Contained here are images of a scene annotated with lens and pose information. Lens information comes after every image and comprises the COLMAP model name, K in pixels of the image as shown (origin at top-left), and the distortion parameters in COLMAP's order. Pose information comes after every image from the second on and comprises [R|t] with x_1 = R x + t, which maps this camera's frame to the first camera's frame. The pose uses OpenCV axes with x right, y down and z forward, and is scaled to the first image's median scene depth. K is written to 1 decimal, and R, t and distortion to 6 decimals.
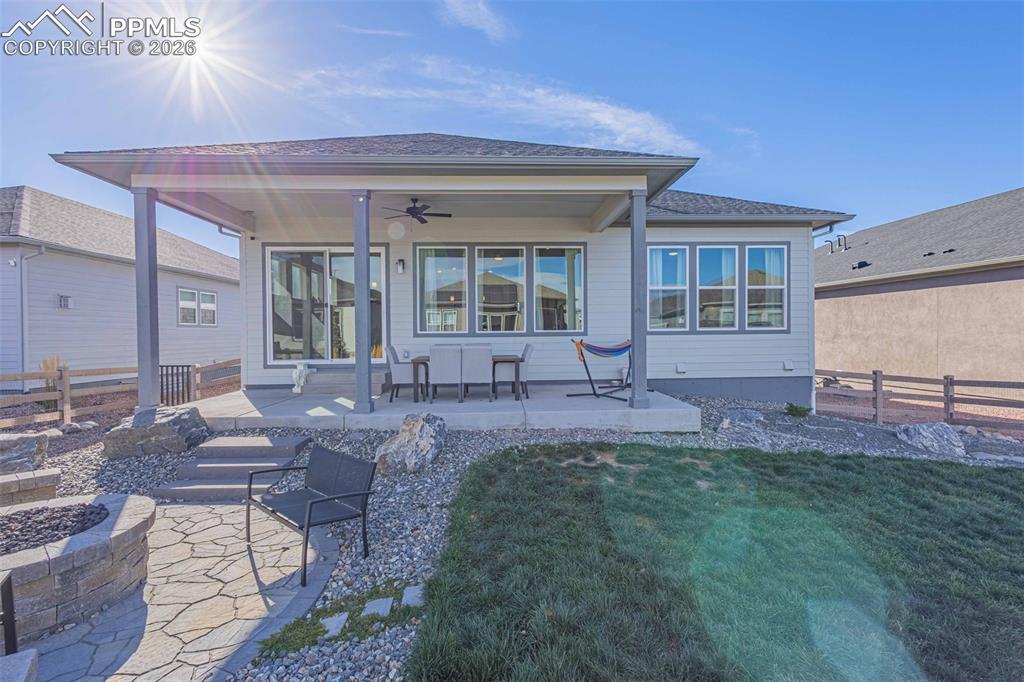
lens RADIAL K [[498.8, 0, 521.6], [0, 498.8, 335.9], [0, 0, 1]] dist [0.012478, -0.001981]
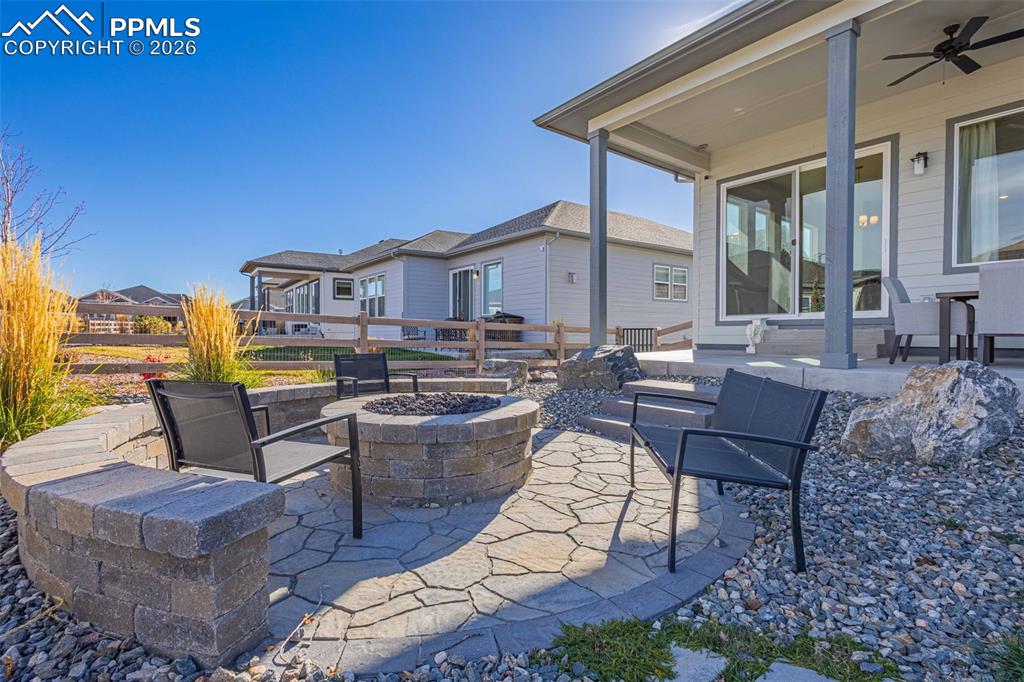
lens RADIAL K [[474.7, 0, 513.9], [0, 474.7, 345.0], [0, 0, 1]] dist [0.014778, -0.003323]
pose [[0.580248, 0.017020, -0.814262, -0.060433], [-0.022846, 0.999728, 0.004617, 0.153333], [0.814119, 0.015923, 0.580479, 0.338767]]
